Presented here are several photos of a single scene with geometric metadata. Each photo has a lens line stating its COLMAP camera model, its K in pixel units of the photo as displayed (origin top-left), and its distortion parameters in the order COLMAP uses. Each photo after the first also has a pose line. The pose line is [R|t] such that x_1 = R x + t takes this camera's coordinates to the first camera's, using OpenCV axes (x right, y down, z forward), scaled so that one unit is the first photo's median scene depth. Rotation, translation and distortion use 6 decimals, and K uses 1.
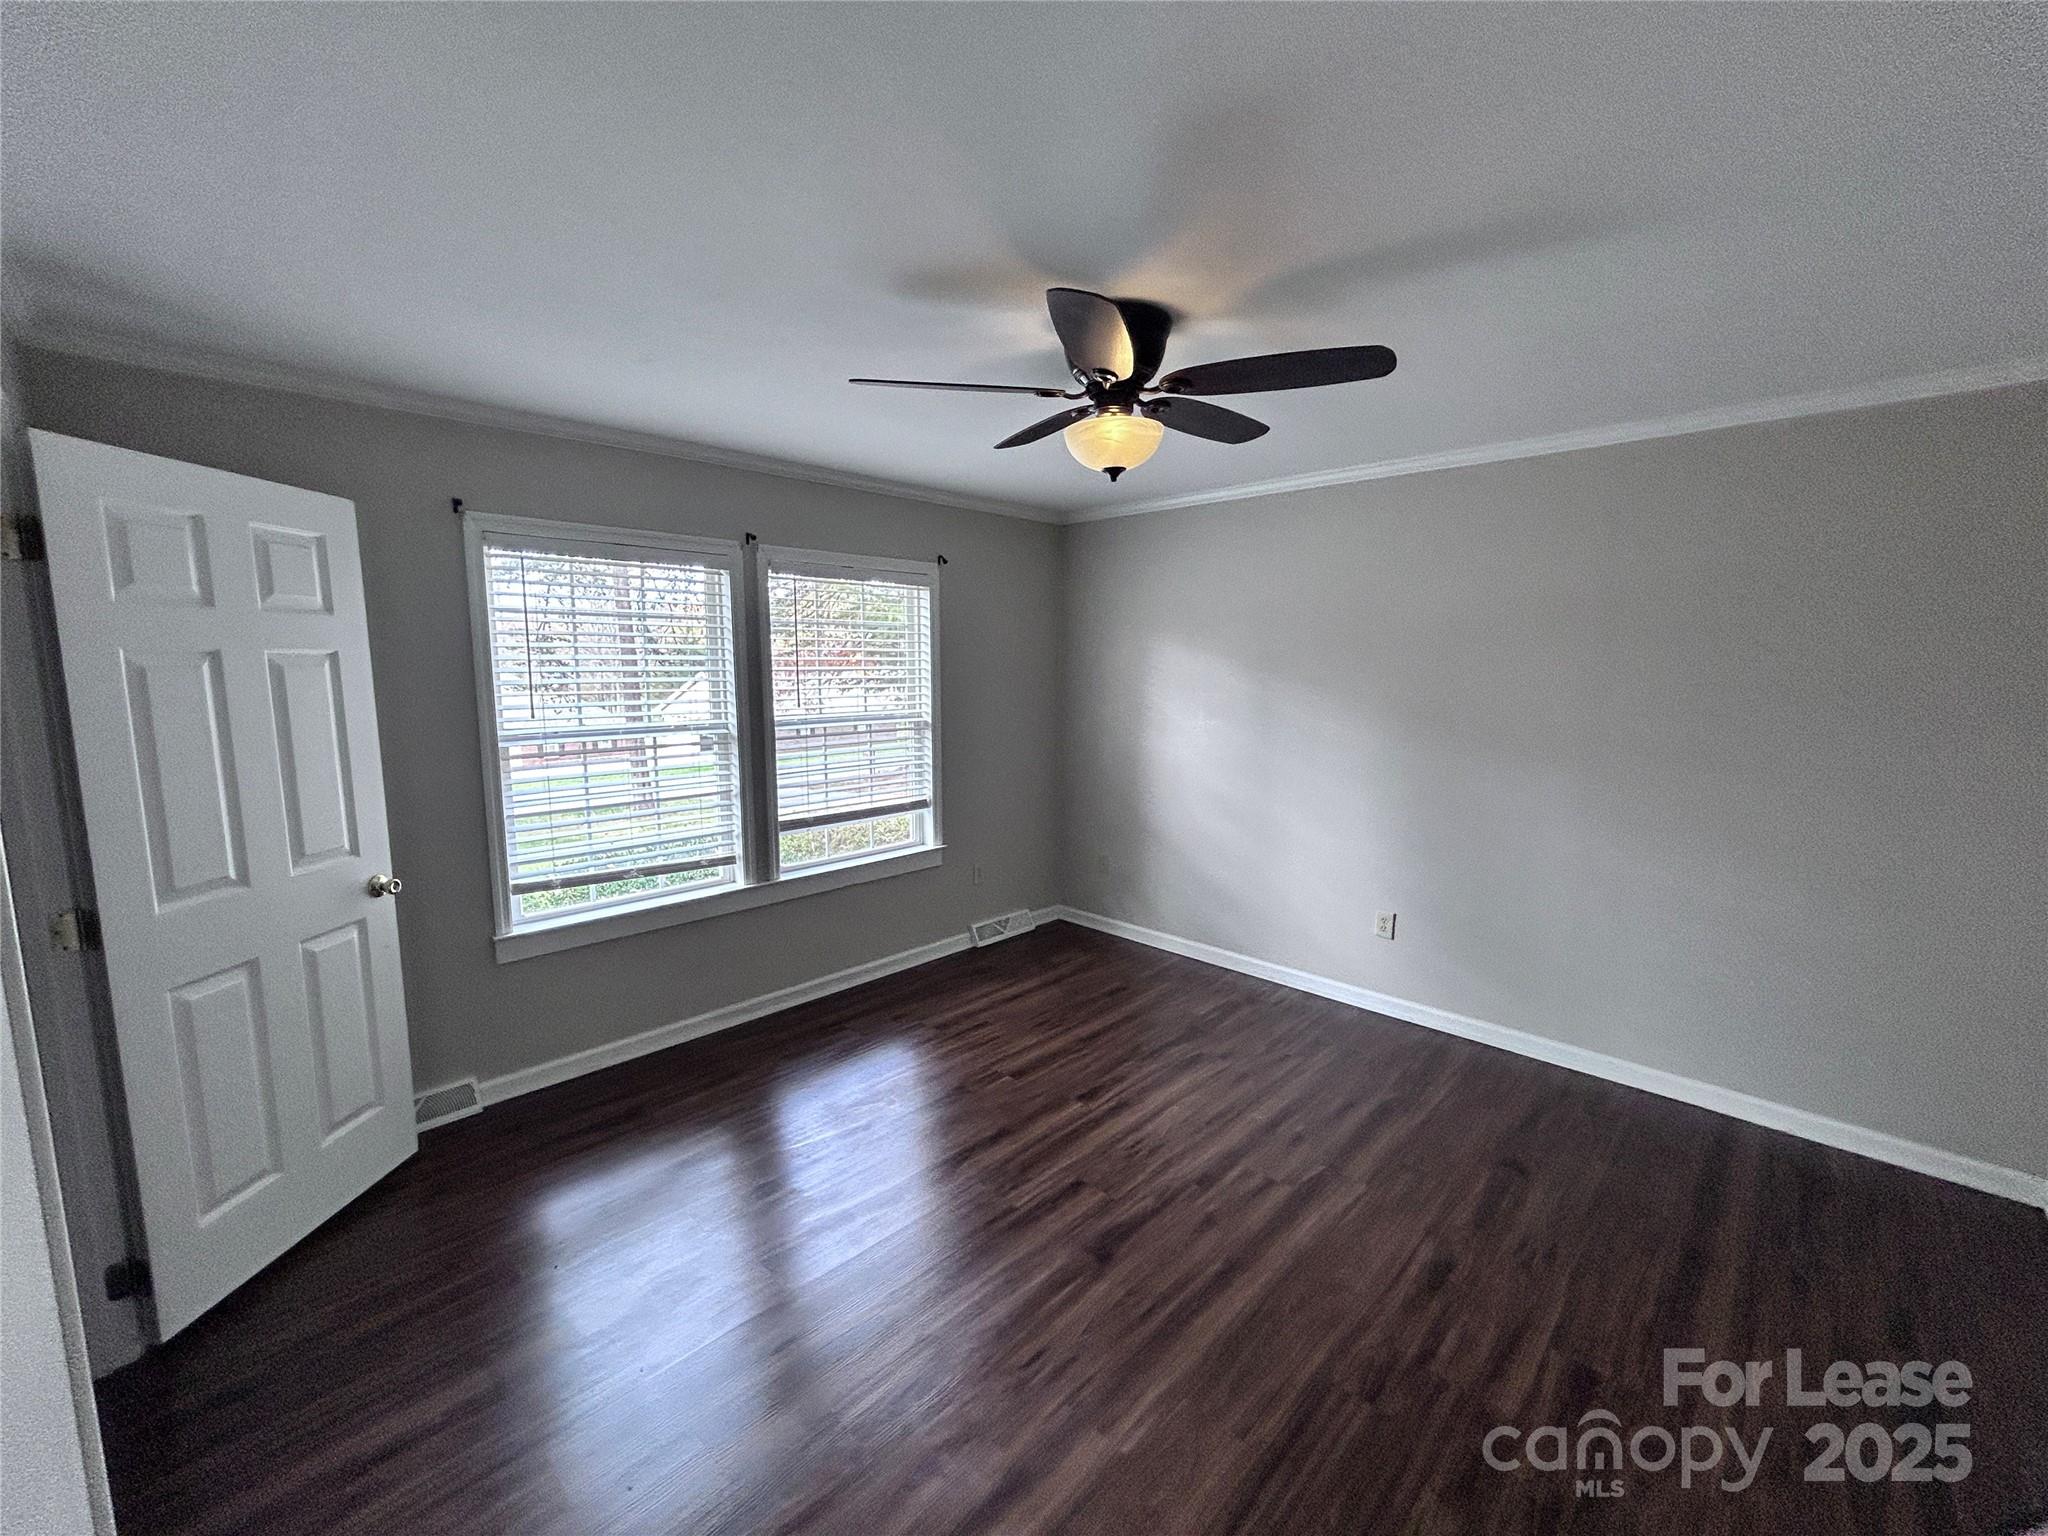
lens RADIAL K [[822.7, 0, 1032.9], [0, 822.7, 771.3], [0, 0, 1]] dist [-0.001322, -0.000048]
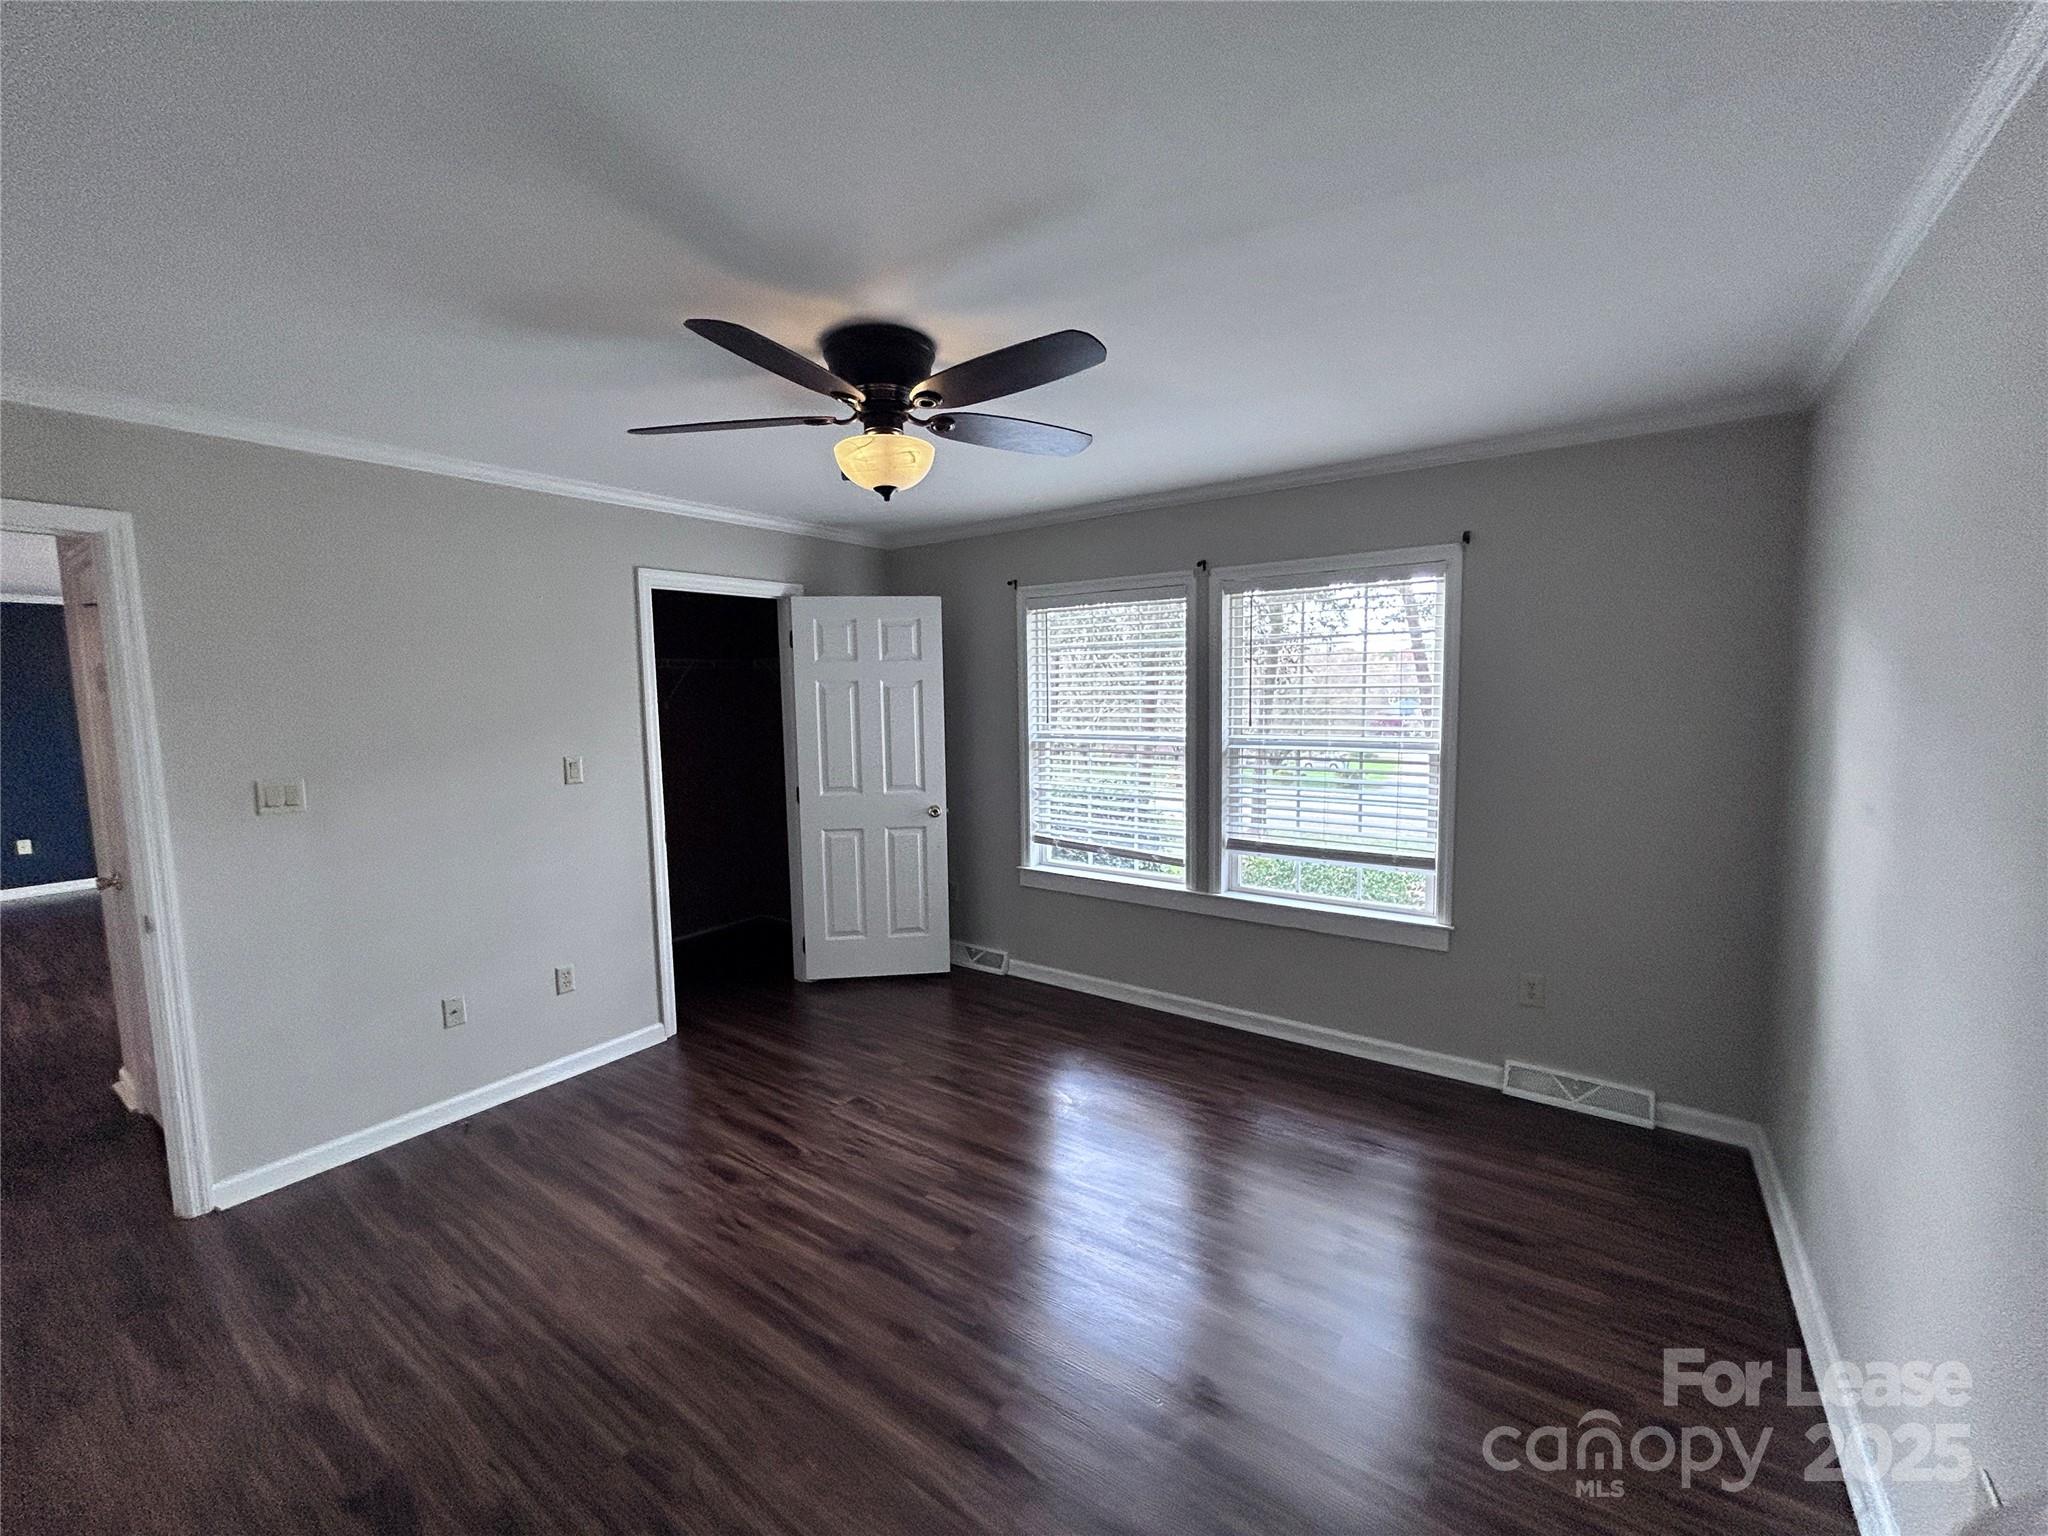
lens RADIAL K [[832.1, 0, 1021.7], [0, 832.1, 767.1], [0, 0, 1]] dist [0.001918, 0.000325]
pose [[0.151471, 0.090119, -0.984345, 0.700763], [-0.117184, 0.990450, 0.072646, -0.075446], [0.981491, 0.104345, 0.160585, 0.624574]]
